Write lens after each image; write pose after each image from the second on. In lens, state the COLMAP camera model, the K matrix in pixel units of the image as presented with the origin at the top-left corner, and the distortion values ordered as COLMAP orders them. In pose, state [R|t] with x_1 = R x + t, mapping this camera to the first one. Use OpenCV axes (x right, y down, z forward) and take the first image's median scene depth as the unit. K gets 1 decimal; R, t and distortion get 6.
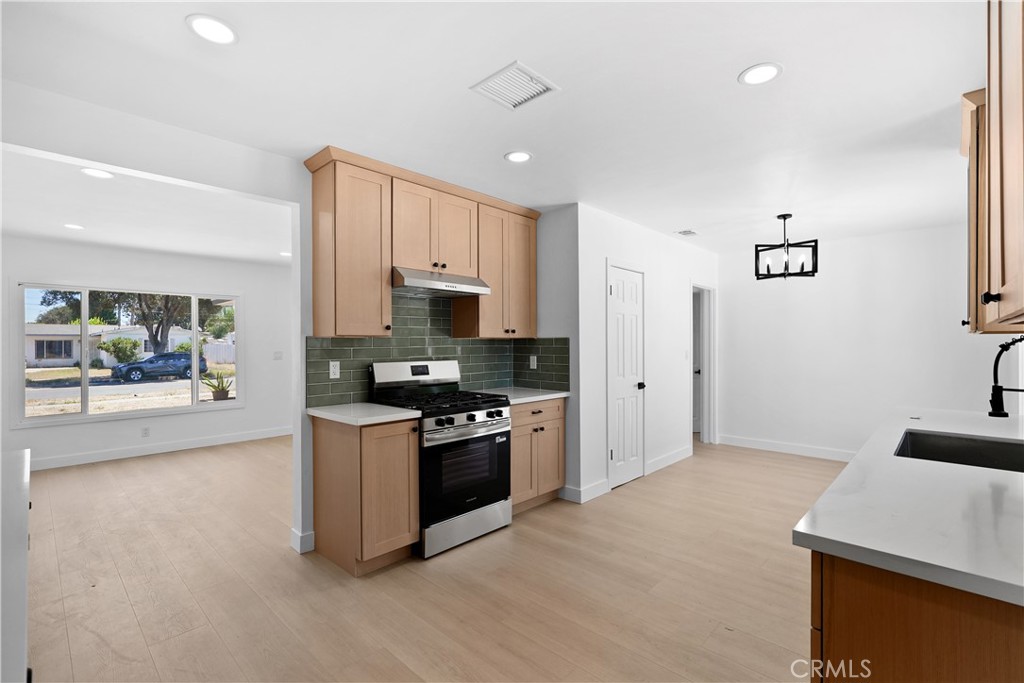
lens RADIAL K [[459.9, 0, 515.4], [0, 459.9, 345.0], [0, 0, 1]] dist [-0.003756, -0.000107]
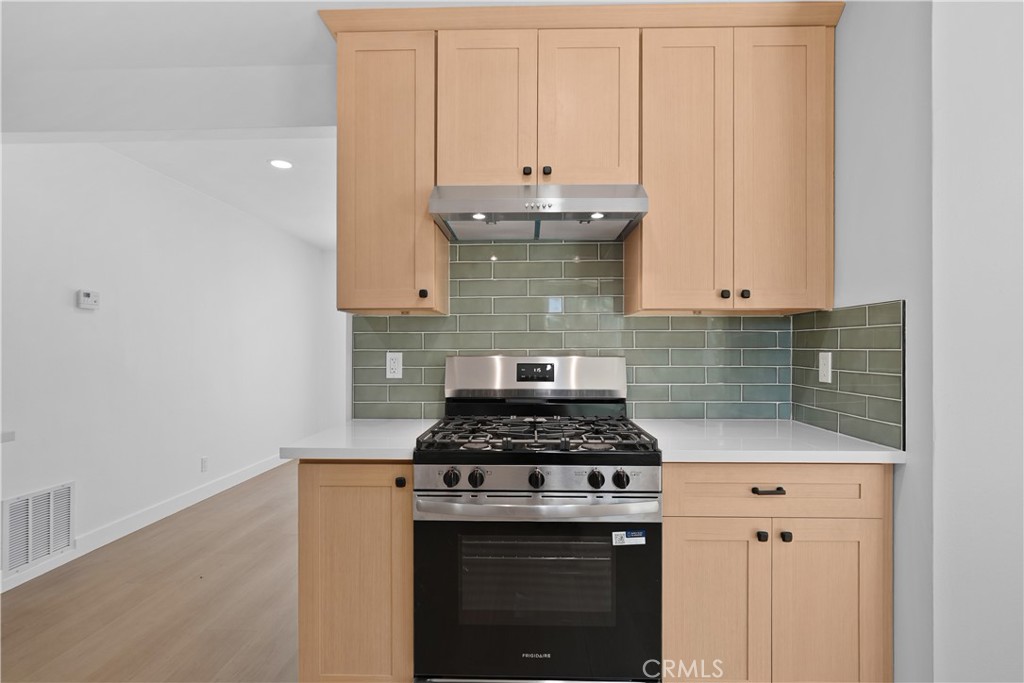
lens RADIAL K [[504.8, 0, 514.3], [0, 504.8, 349.8], [0, 0, 1]] dist [-0.001724, 0.000834]
pose [[0.663105, 0.004896, -0.748510, 0.206856], [-0.003813, 0.999988, 0.003162, 0.022597], [0.748516, 0.000758, 0.663116, 0.506043]]
